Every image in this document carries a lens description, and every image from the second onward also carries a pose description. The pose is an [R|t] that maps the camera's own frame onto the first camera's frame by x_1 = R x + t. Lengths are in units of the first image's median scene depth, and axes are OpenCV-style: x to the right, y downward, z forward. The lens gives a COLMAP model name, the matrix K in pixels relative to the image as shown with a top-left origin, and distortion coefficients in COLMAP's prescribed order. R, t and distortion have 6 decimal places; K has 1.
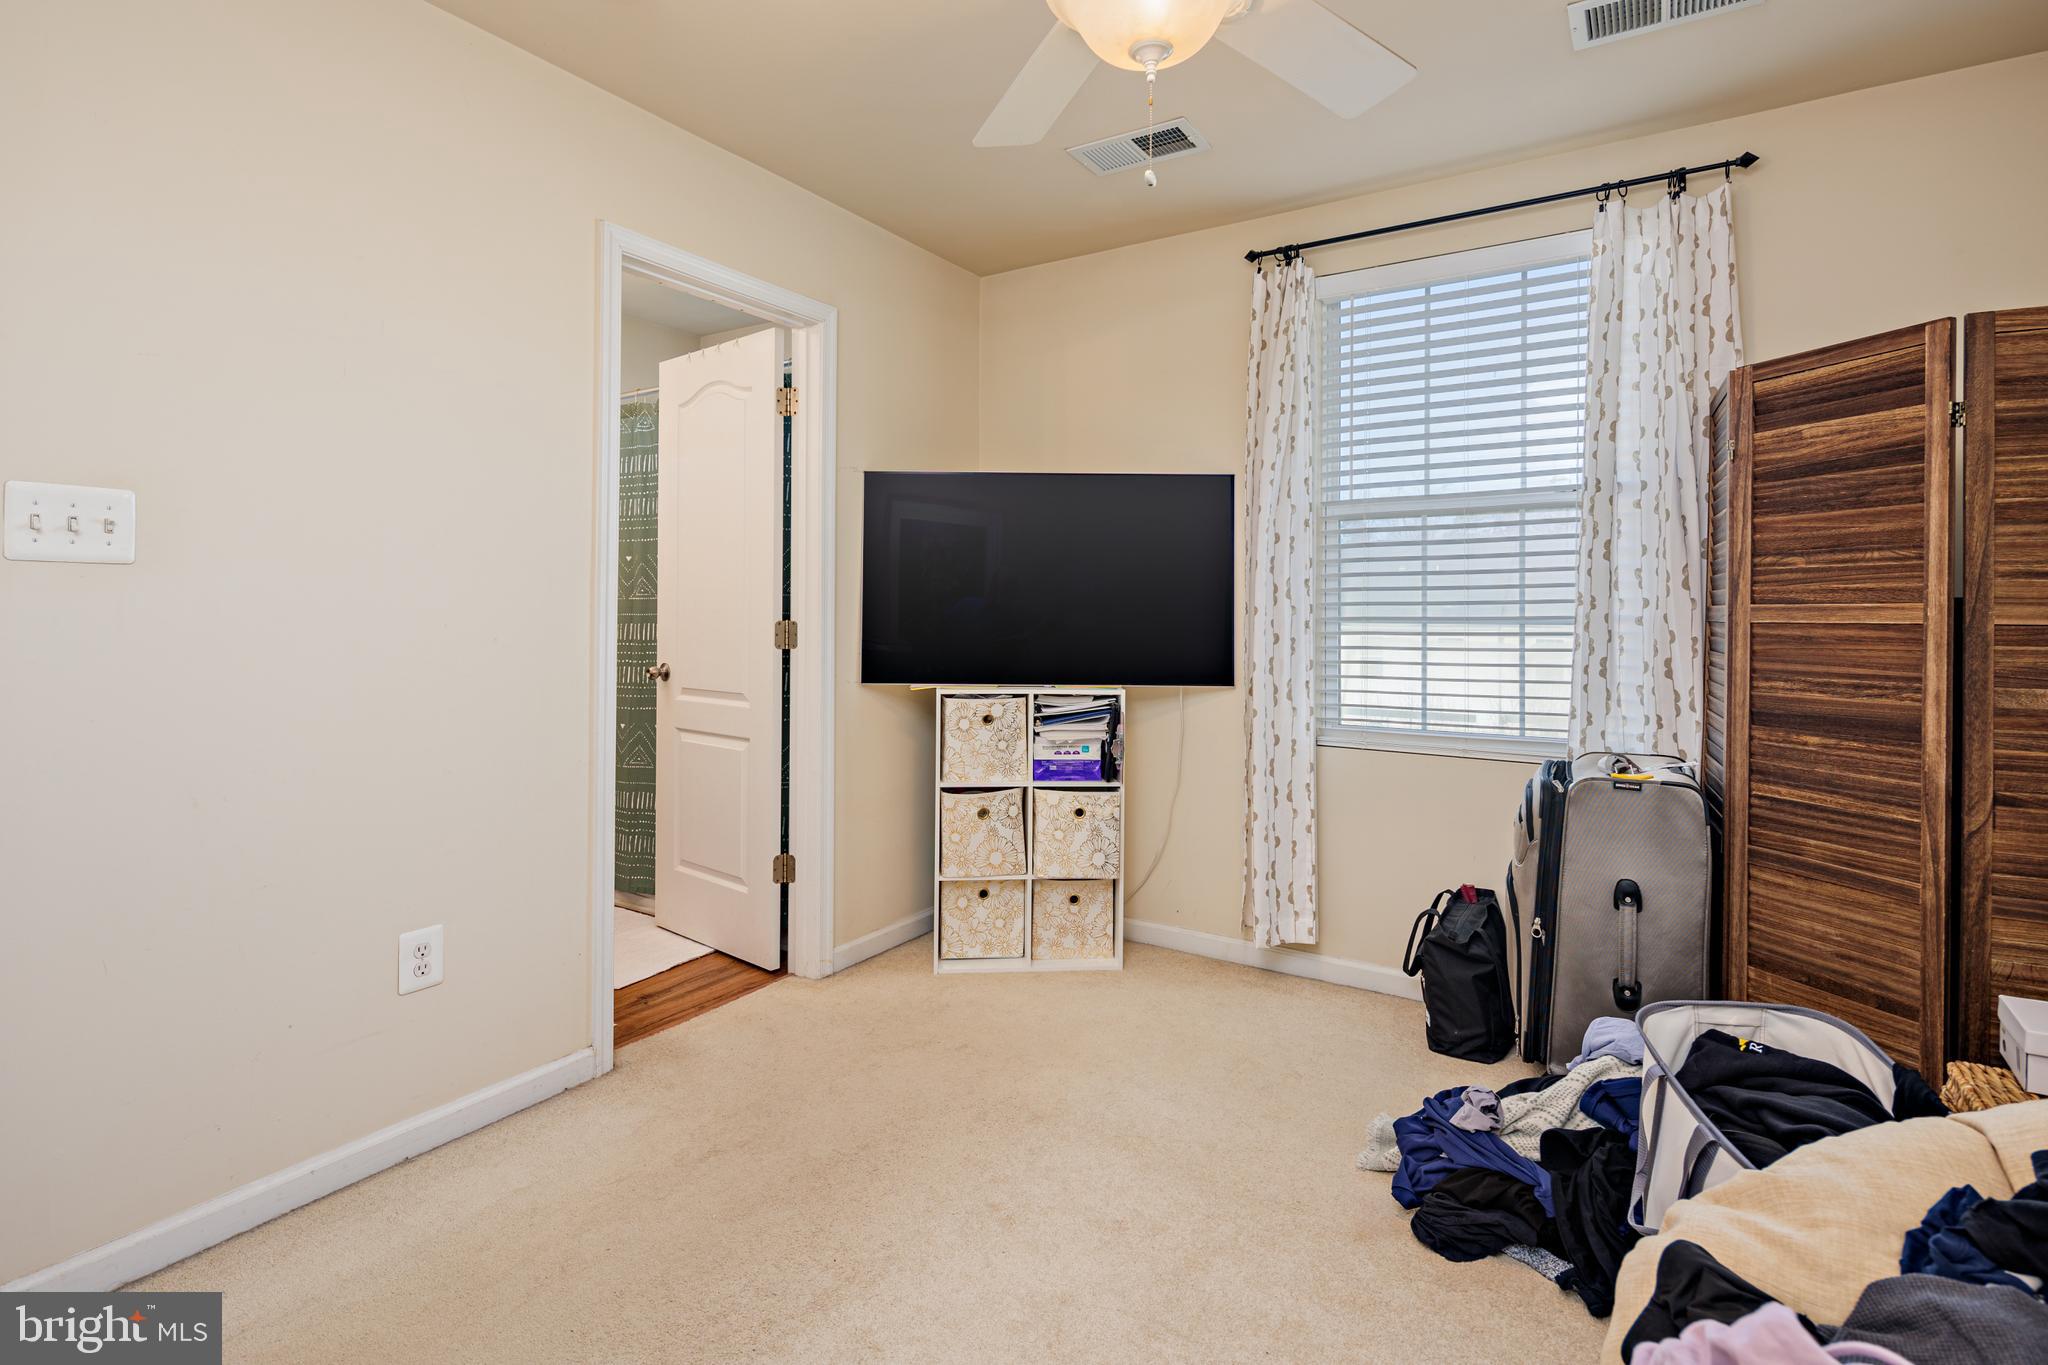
lens RADIAL K [[993.2, 0, 1023.0], [0, 993.2, 612.7], [0, 0, 1]] dist [0.001775, -0.007976]
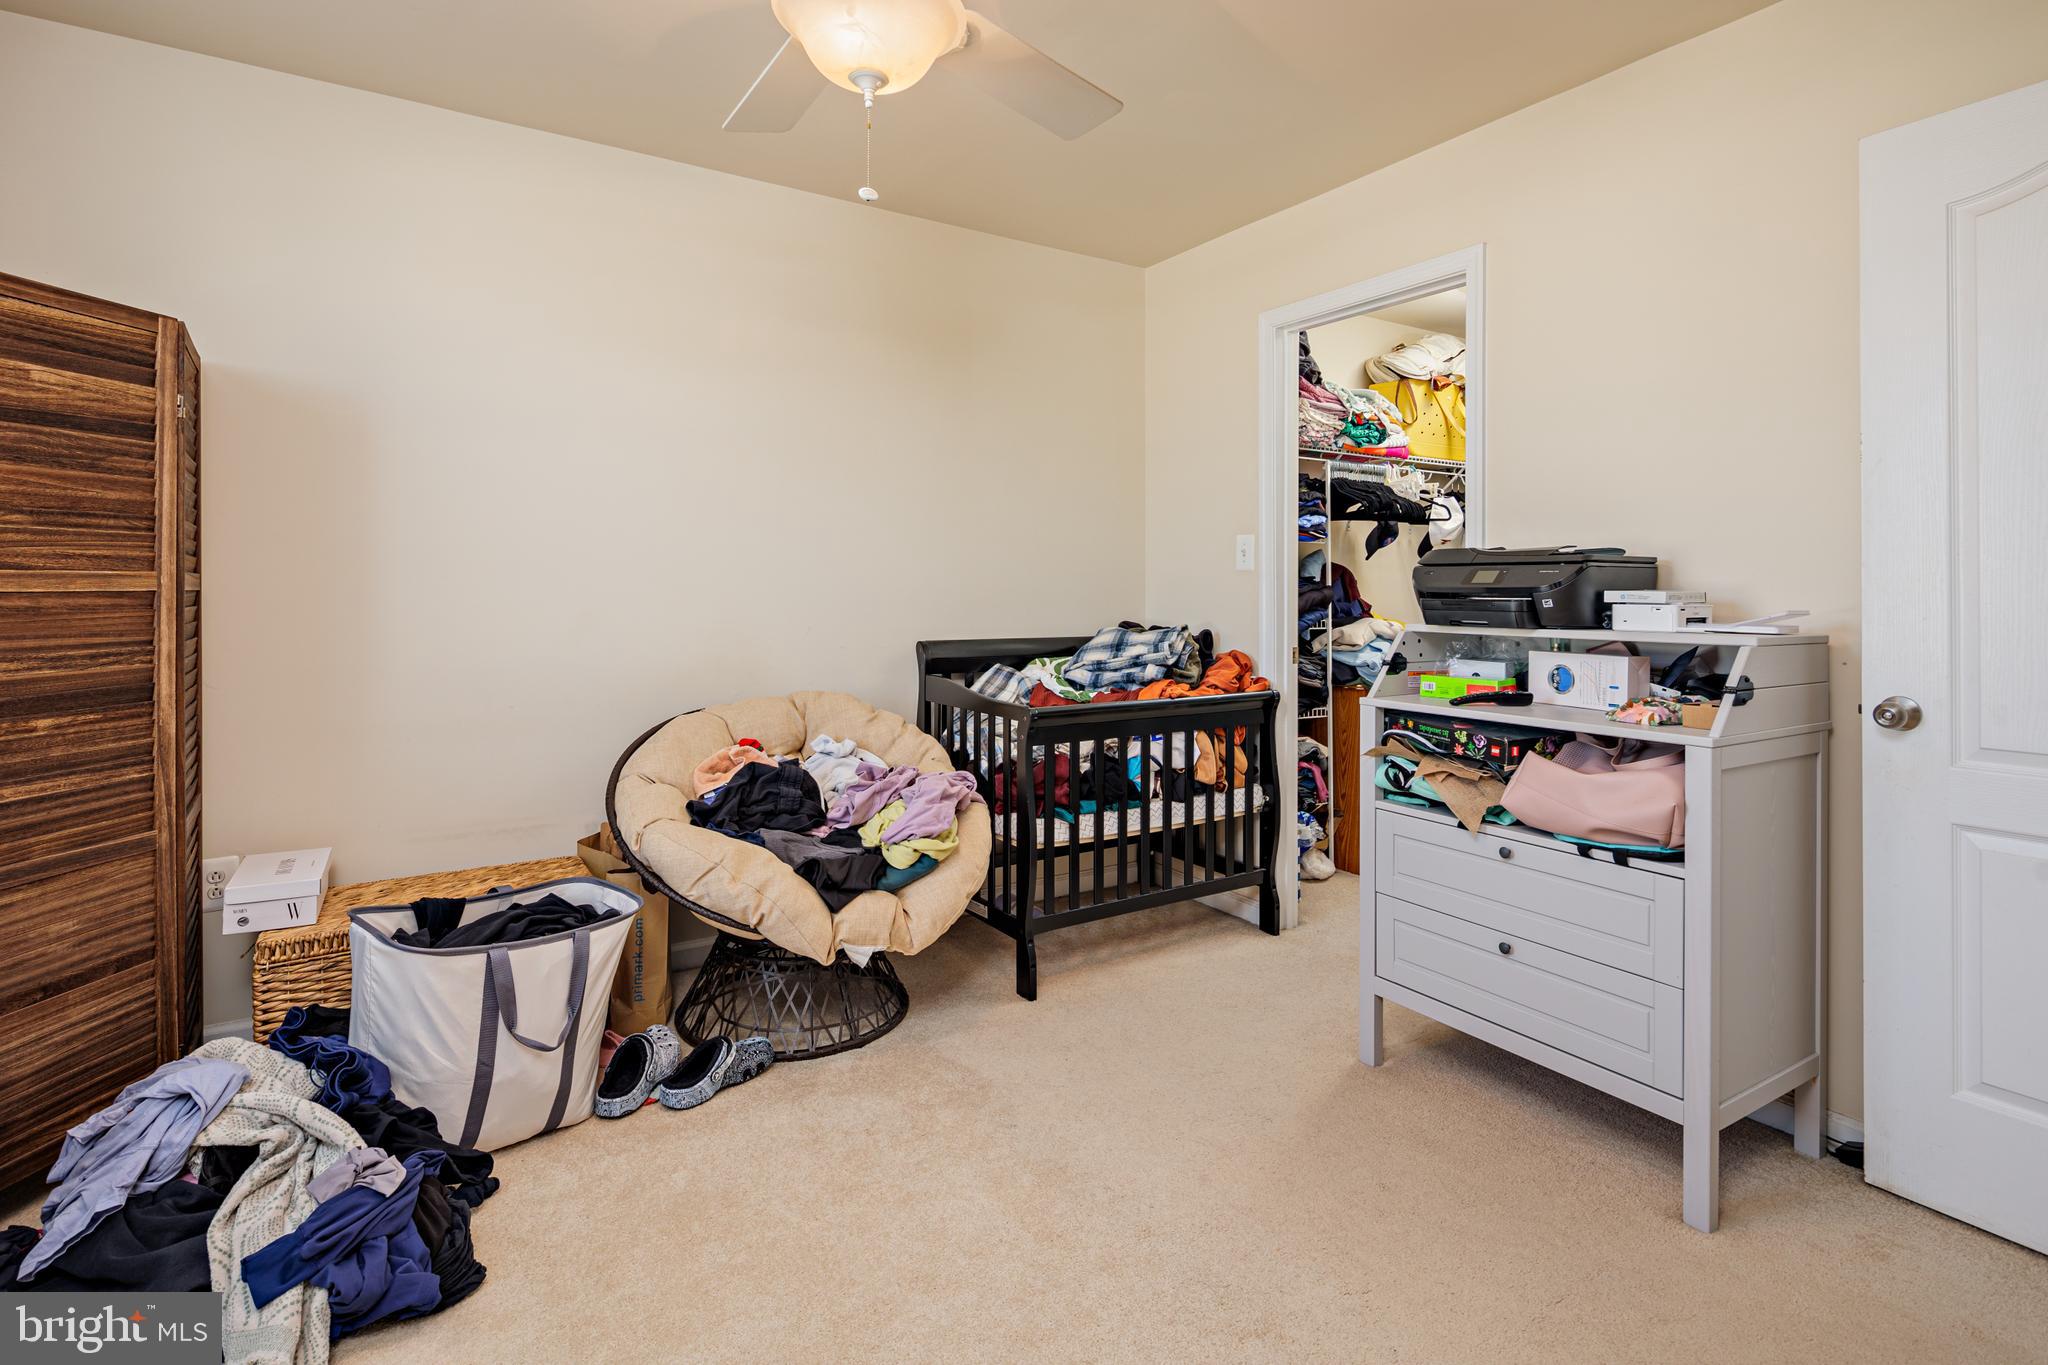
lens RADIAL K [[994.2, 0, 1014.7], [0, 994.2, 601.0], [0, 0, 1]] dist [0.008711, -0.007584]
pose [[-0.900640, -0.011296, 0.434419, -0.375136], [-0.003651, 0.999823, 0.018430, -0.000857], [-0.434551, 0.015013, -0.900522, 1.425437]]
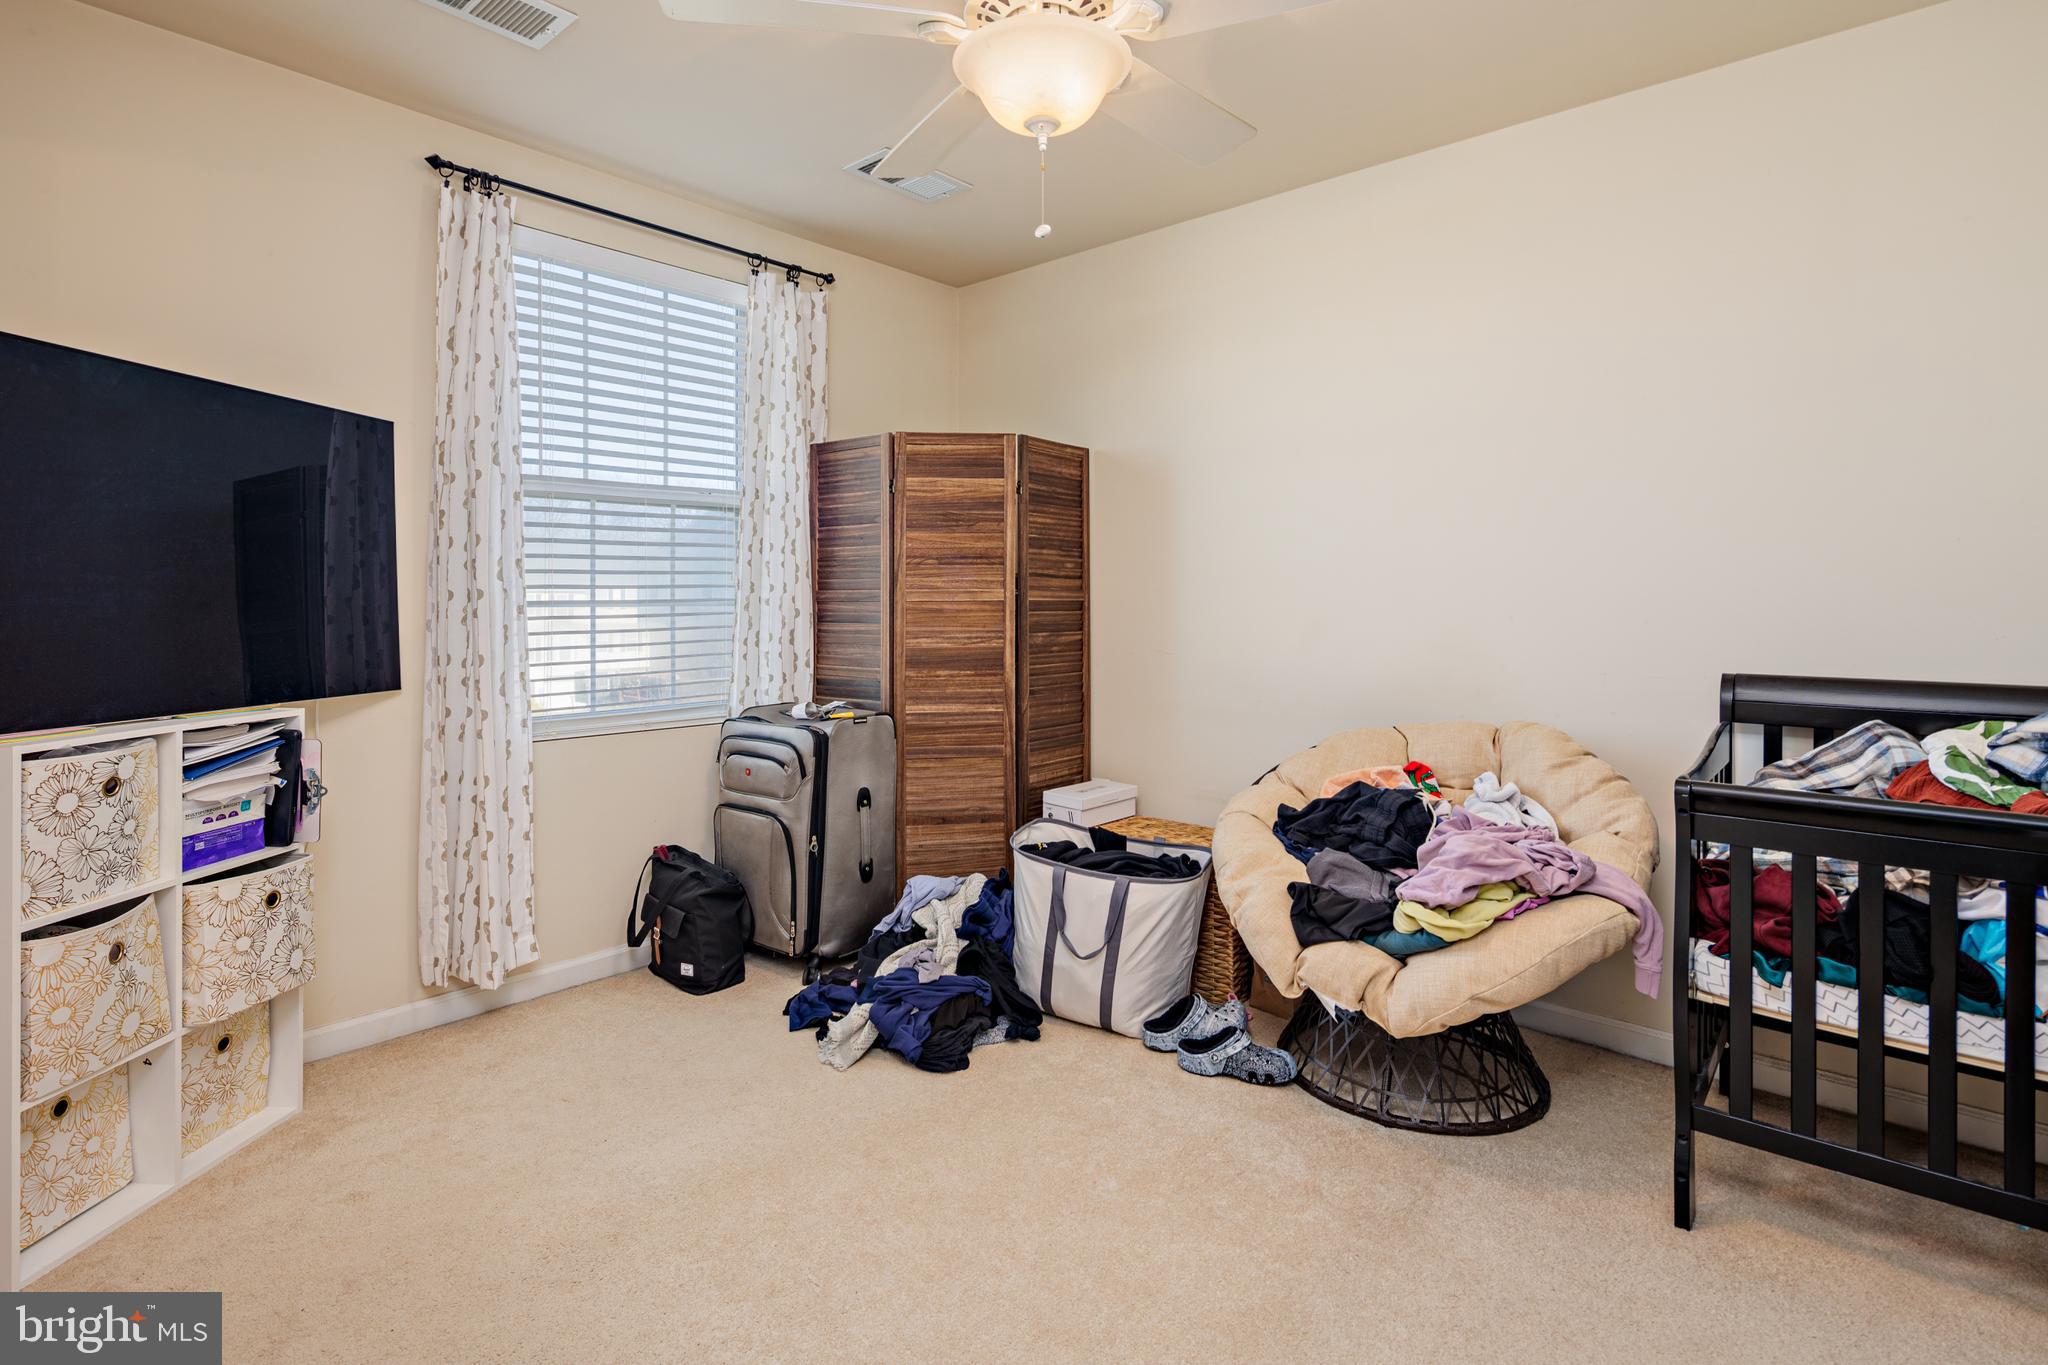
lens RADIAL K [[994.2, 0, 1014.7], [0, 994.2, 601.0], [0, 0, 1]] dist [0.008711, -0.007584]
pose [[0.161433, -0.006727, 0.986861, -0.794905], [0.004695, 0.999971, 0.006049, 0.001369], [-0.986872, 0.003657, 0.161460, 0.622266]]
